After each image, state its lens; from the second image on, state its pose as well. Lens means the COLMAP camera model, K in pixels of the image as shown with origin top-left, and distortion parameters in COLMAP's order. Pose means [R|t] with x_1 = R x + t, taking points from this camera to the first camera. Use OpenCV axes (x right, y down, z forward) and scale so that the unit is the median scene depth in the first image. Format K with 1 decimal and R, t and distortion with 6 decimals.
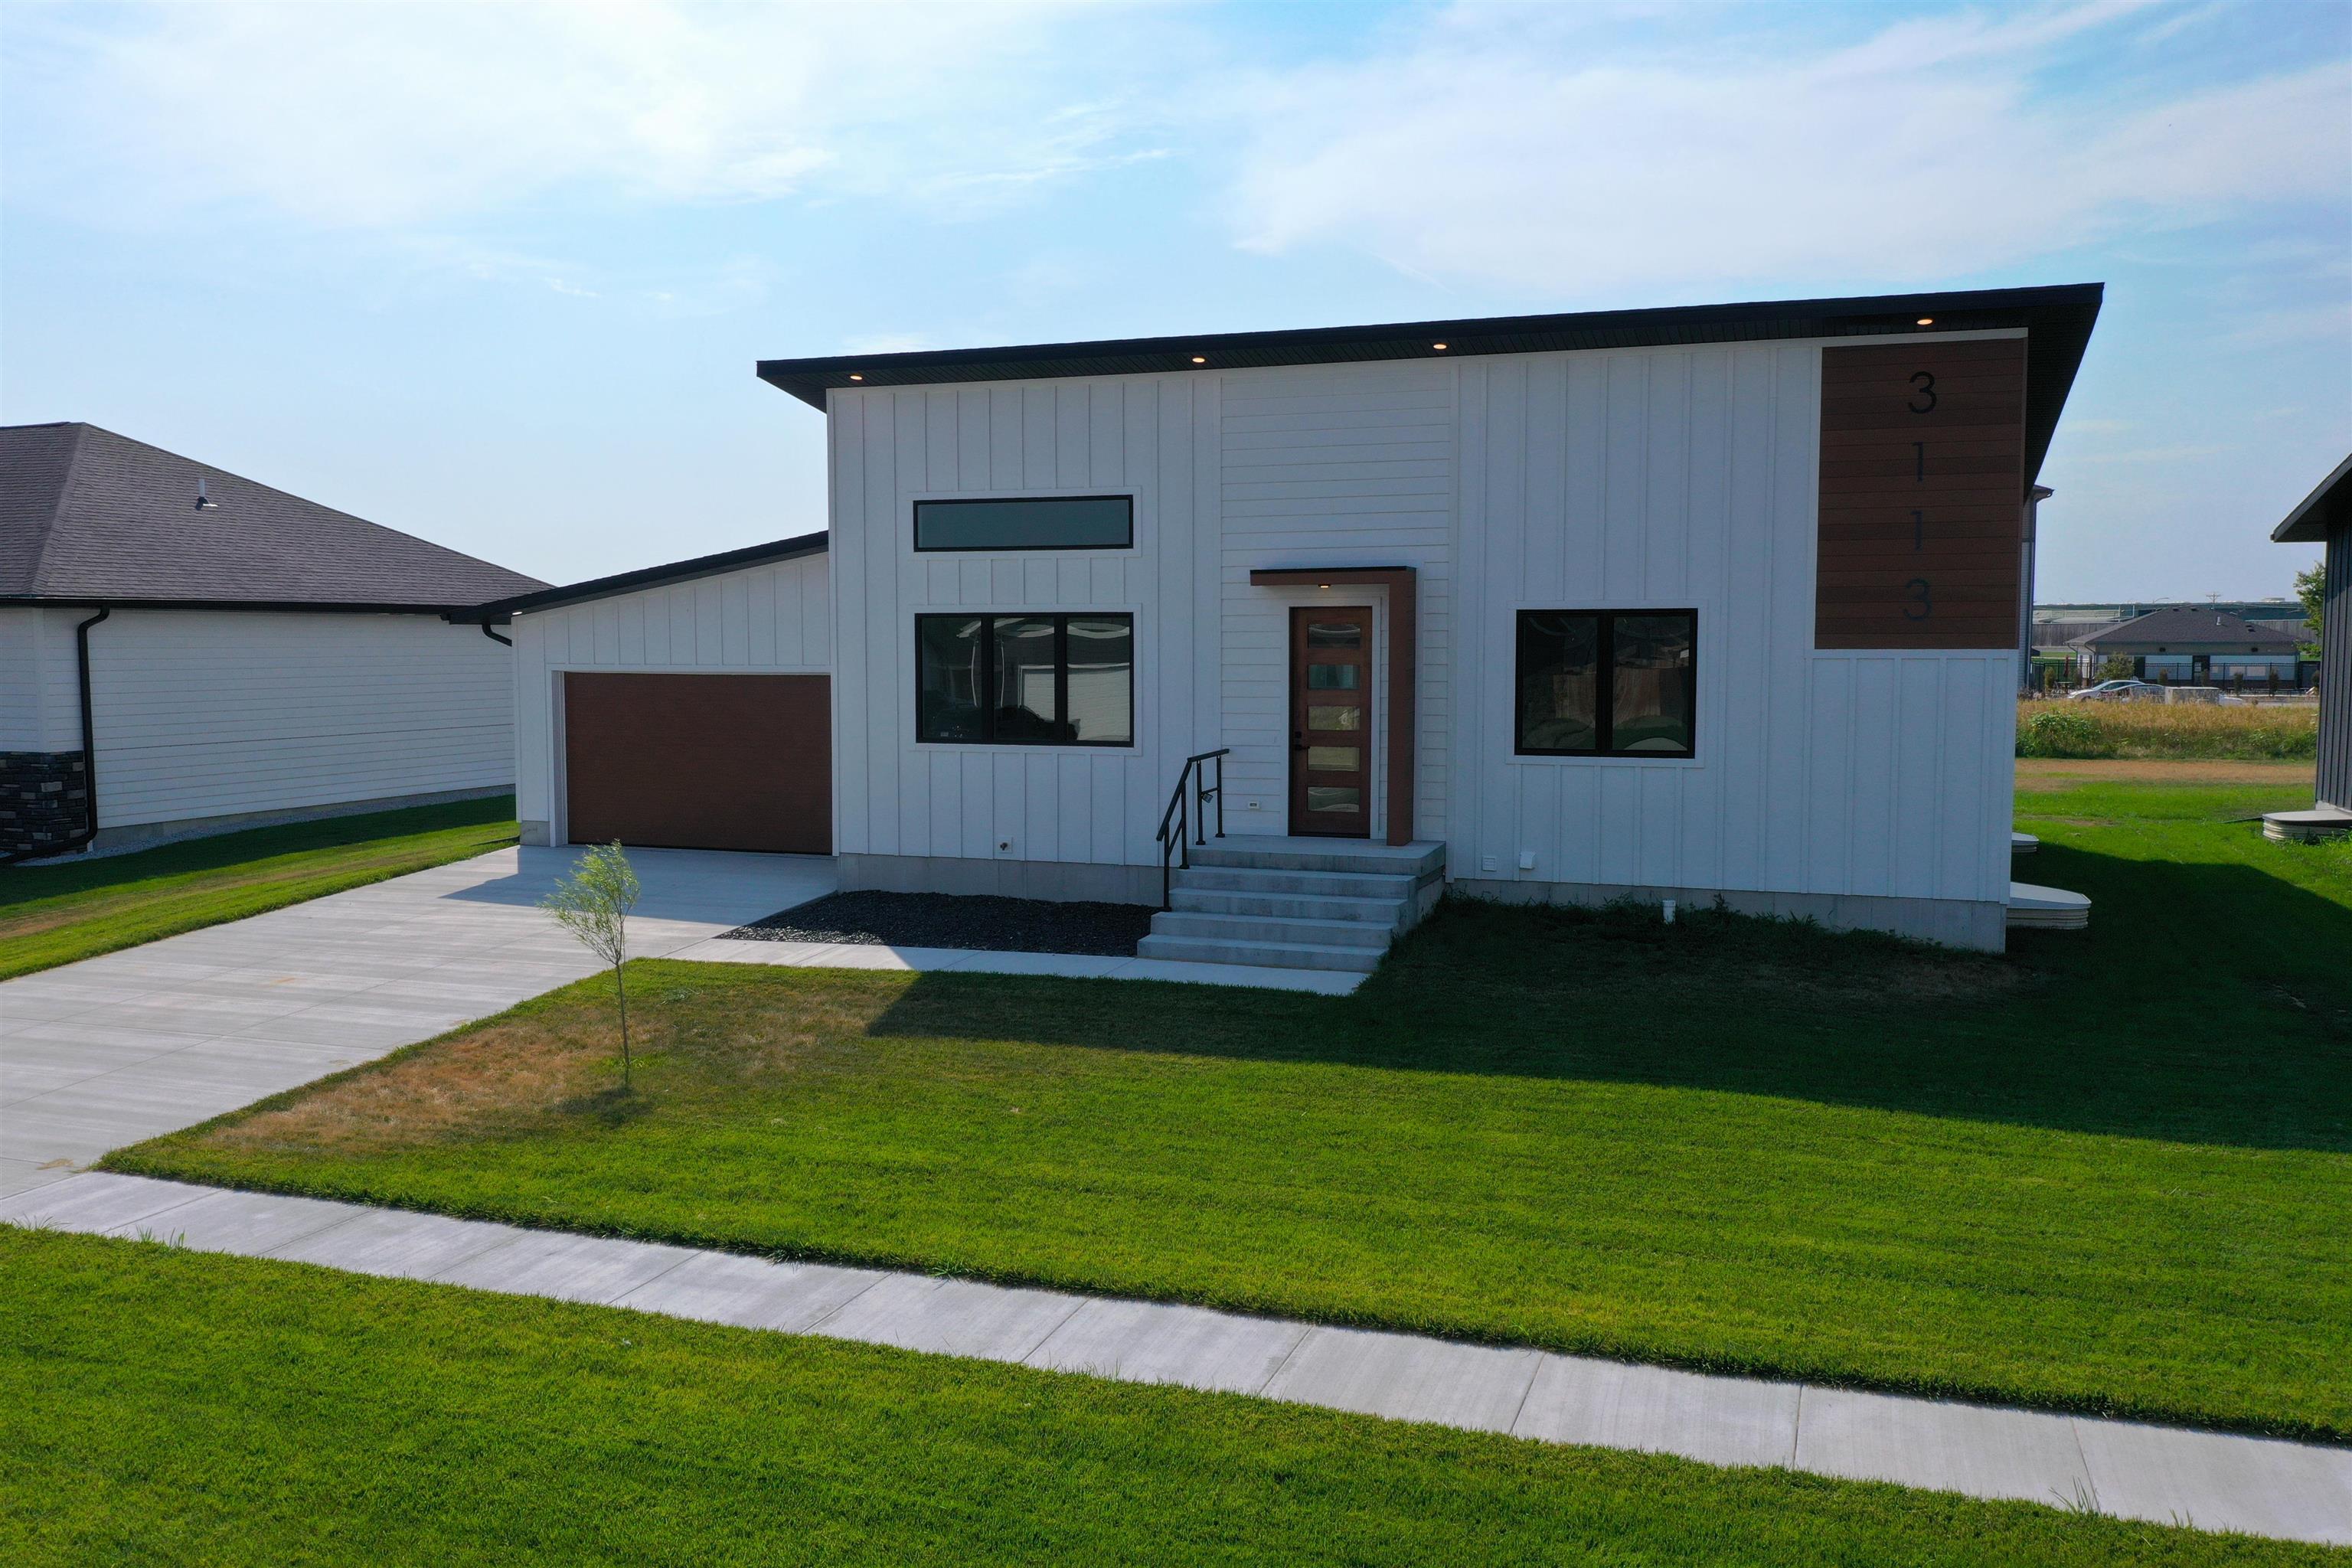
lens RADIAL K [[1863.9, 0, 1191.3], [0, 1863.9, 787.7], [0, 0, 1]] dist [-0.010576, 0.009446]
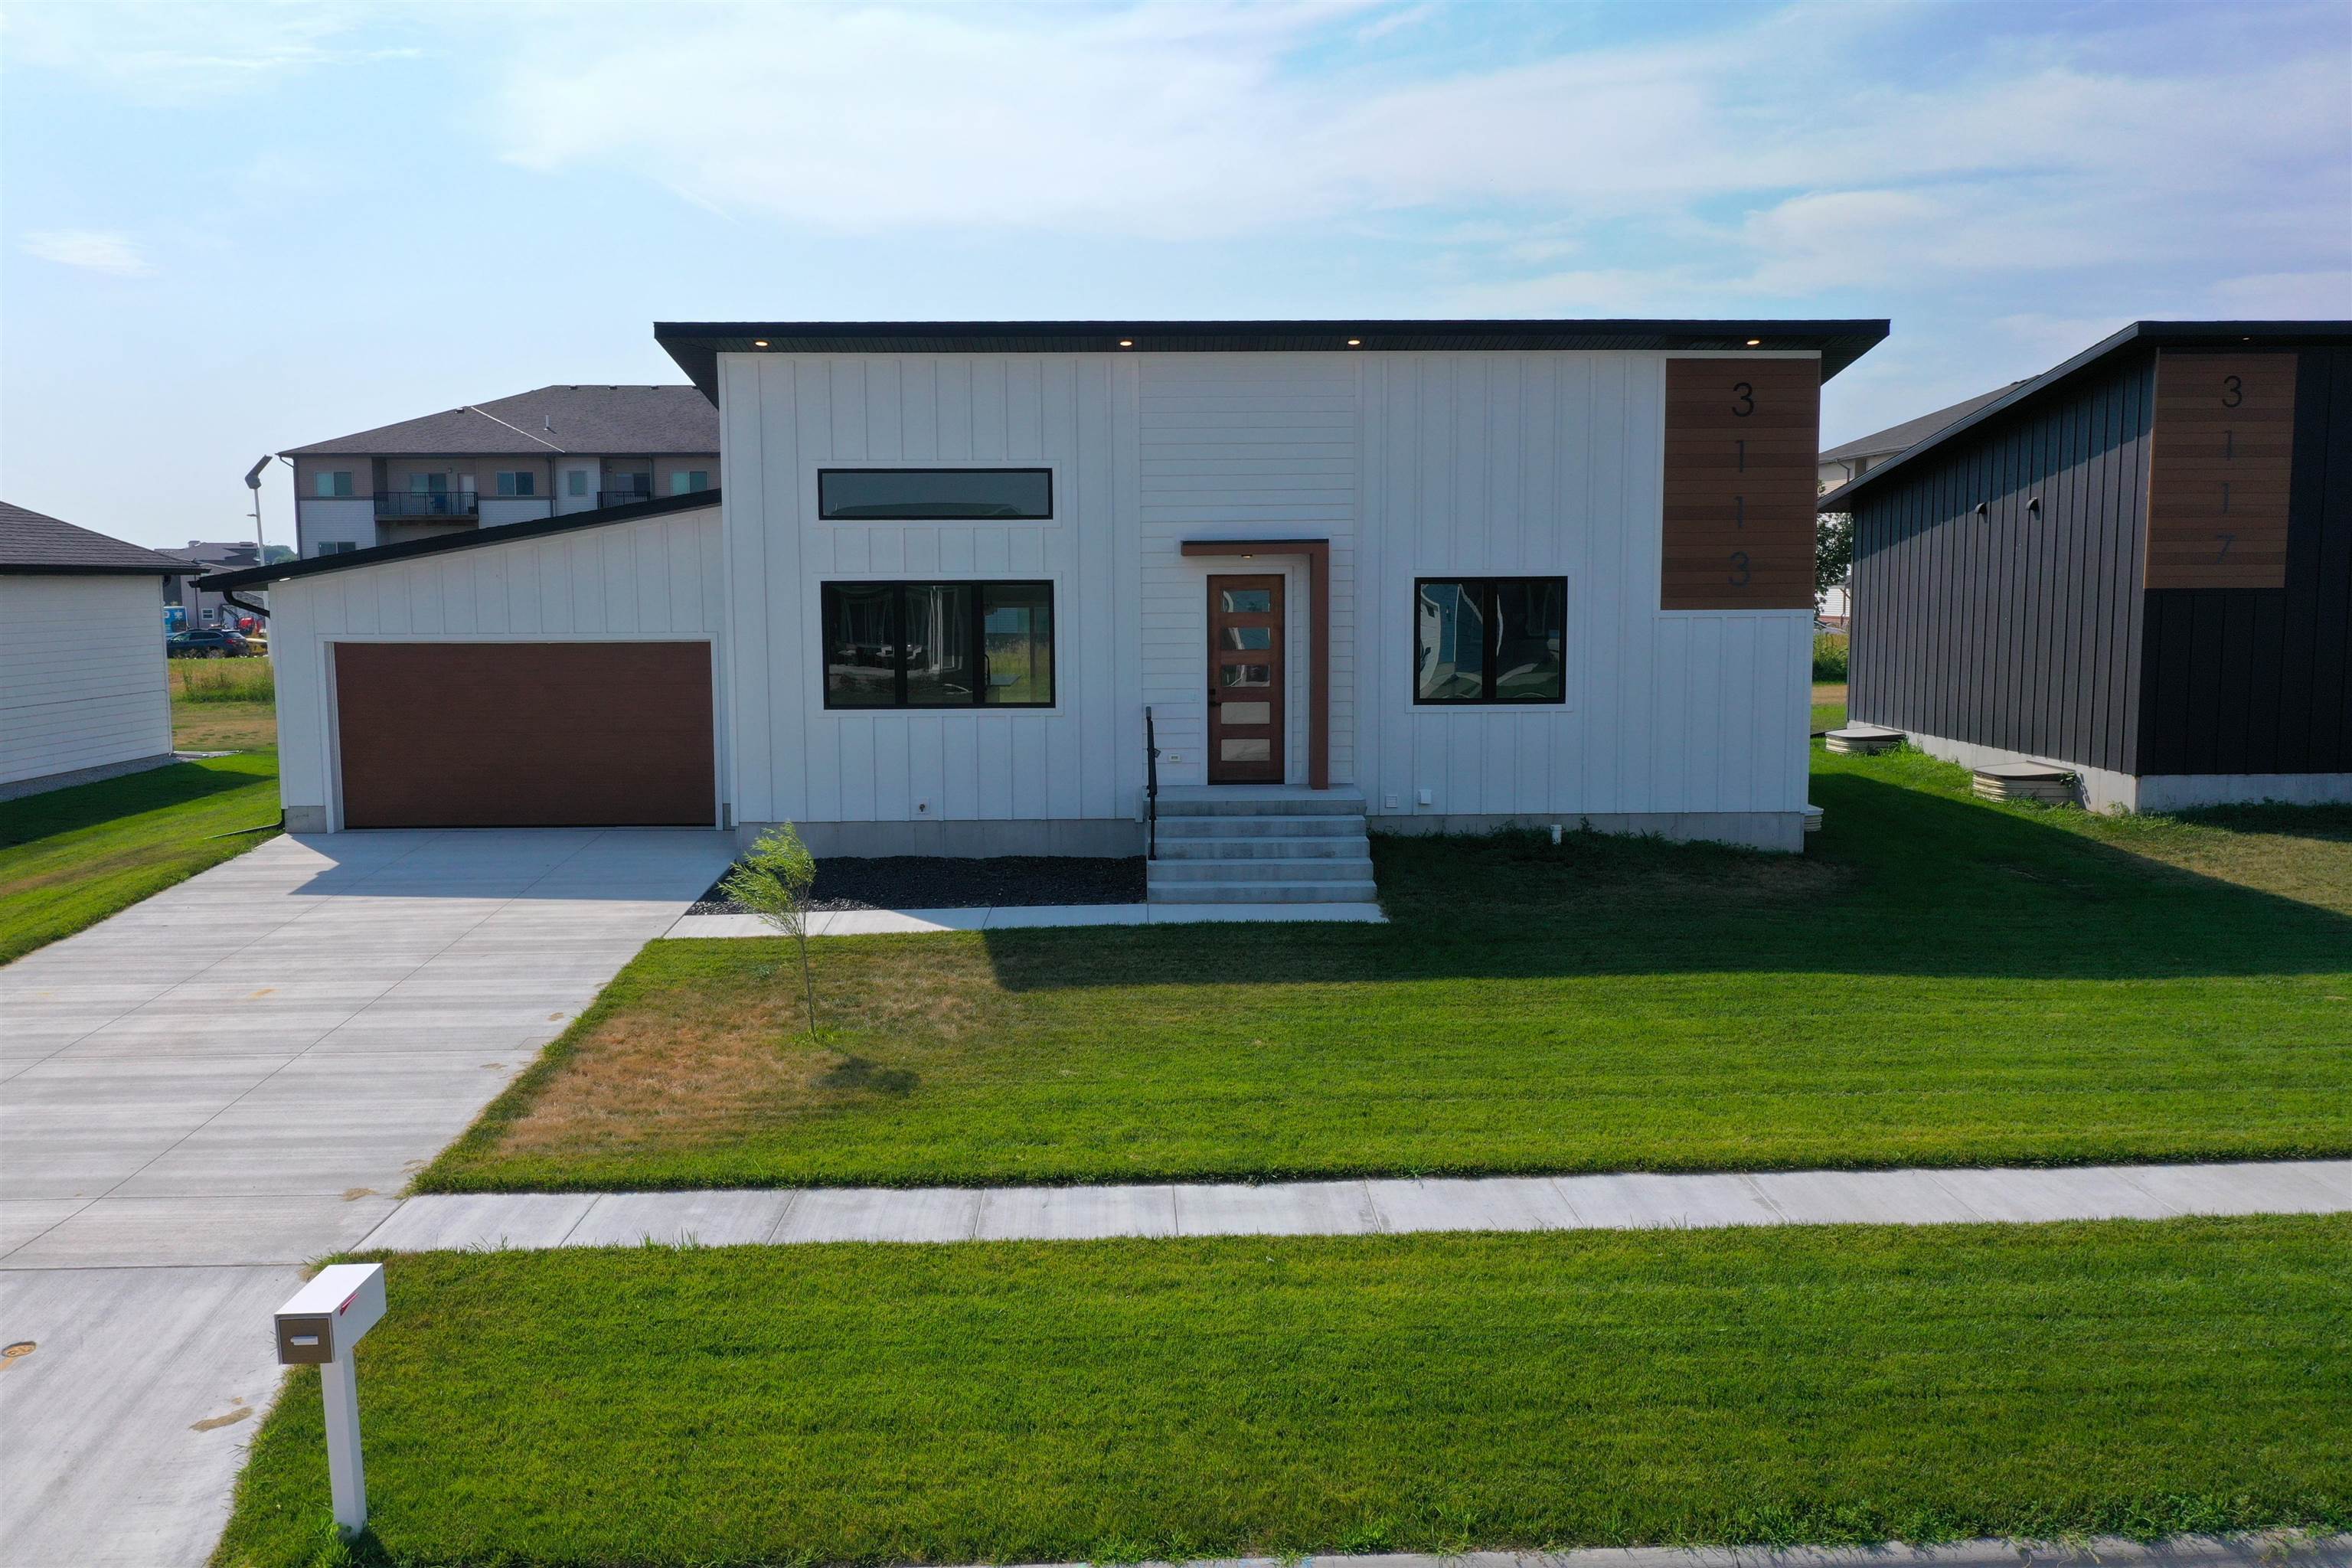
lens RADIAL K [[1863.9, 0, 1179.0], [0, 1863.9, 782.4], [0, 0, 1]] dist [-0.010576, 0.009446]
pose [[0.932619, -0.045084, 0.358036, -0.376863], [0.034285, 0.998747, 0.036456, -0.017029], [-0.359231, -0.021724, 0.932996, -0.013476]]
